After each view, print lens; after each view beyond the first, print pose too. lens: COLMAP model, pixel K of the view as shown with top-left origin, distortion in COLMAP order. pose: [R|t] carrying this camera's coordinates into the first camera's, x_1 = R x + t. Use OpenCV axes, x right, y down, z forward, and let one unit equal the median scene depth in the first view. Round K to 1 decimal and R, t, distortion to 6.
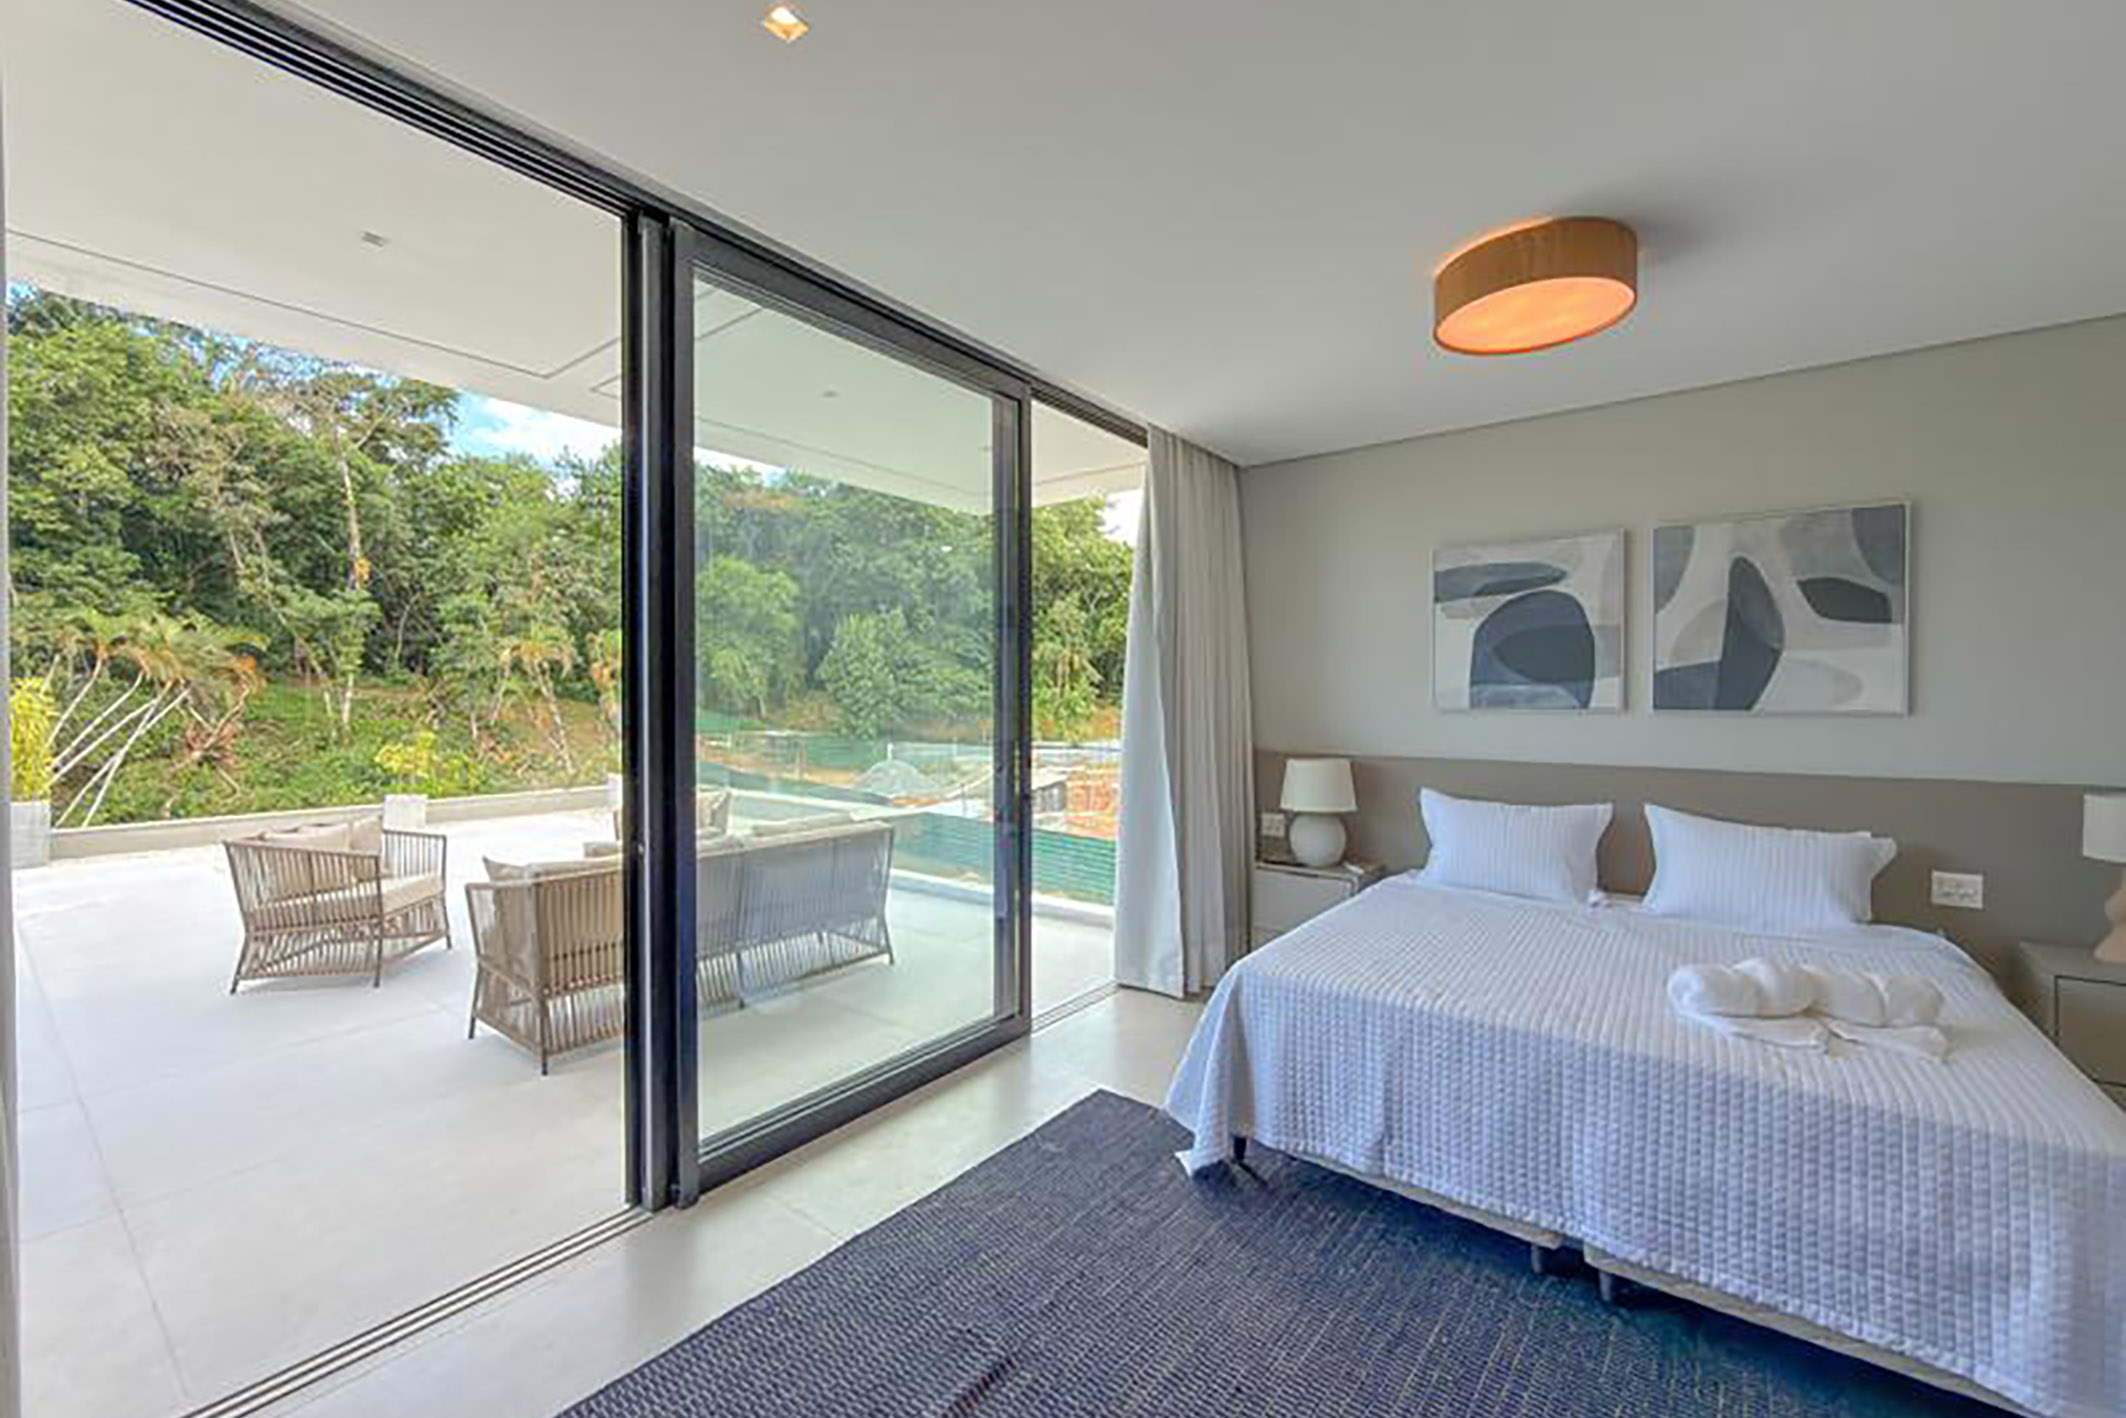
lens RADIAL K [[863.9, 0, 1066.4], [0, 863.9, 710.7], [0, 0, 1]] dist [0.001949, 0.000026]
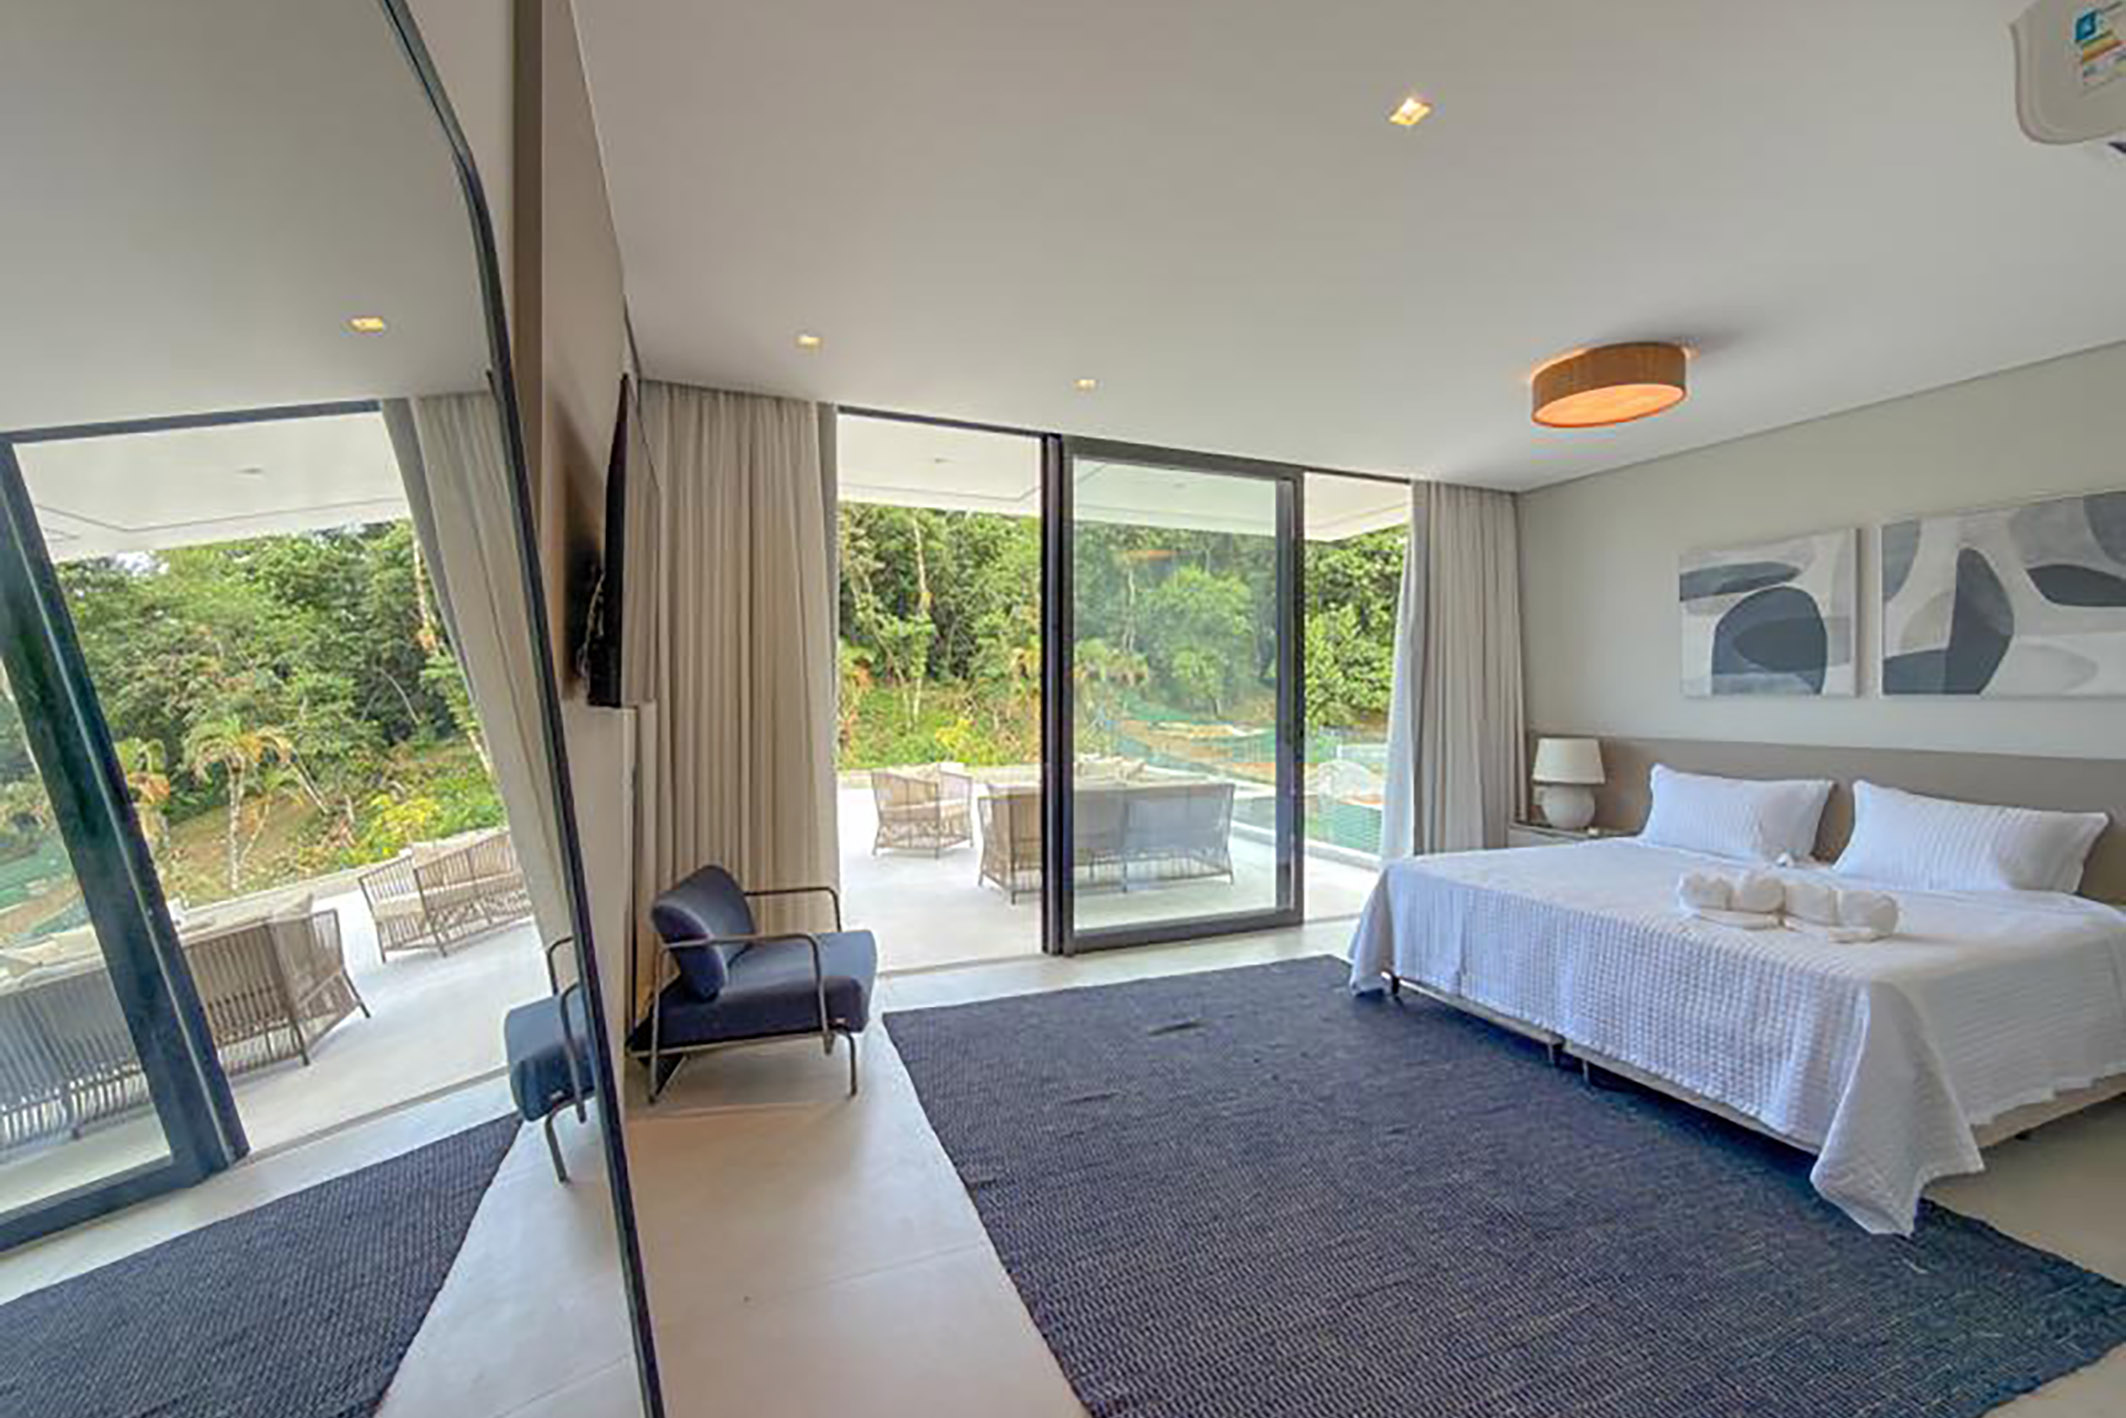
lens RADIAL K [[863.9, 0, 1066.4], [0, 863.9, 710.7], [0, 0, 1]] dist [0.001949, 0.000026]
pose [[0.867257, 0.005672, -0.497829, 0.288809], [-0.005011, 0.999984, 0.002664, 0.018266], [0.497836, 0.000185, 0.867271, -0.372337]]
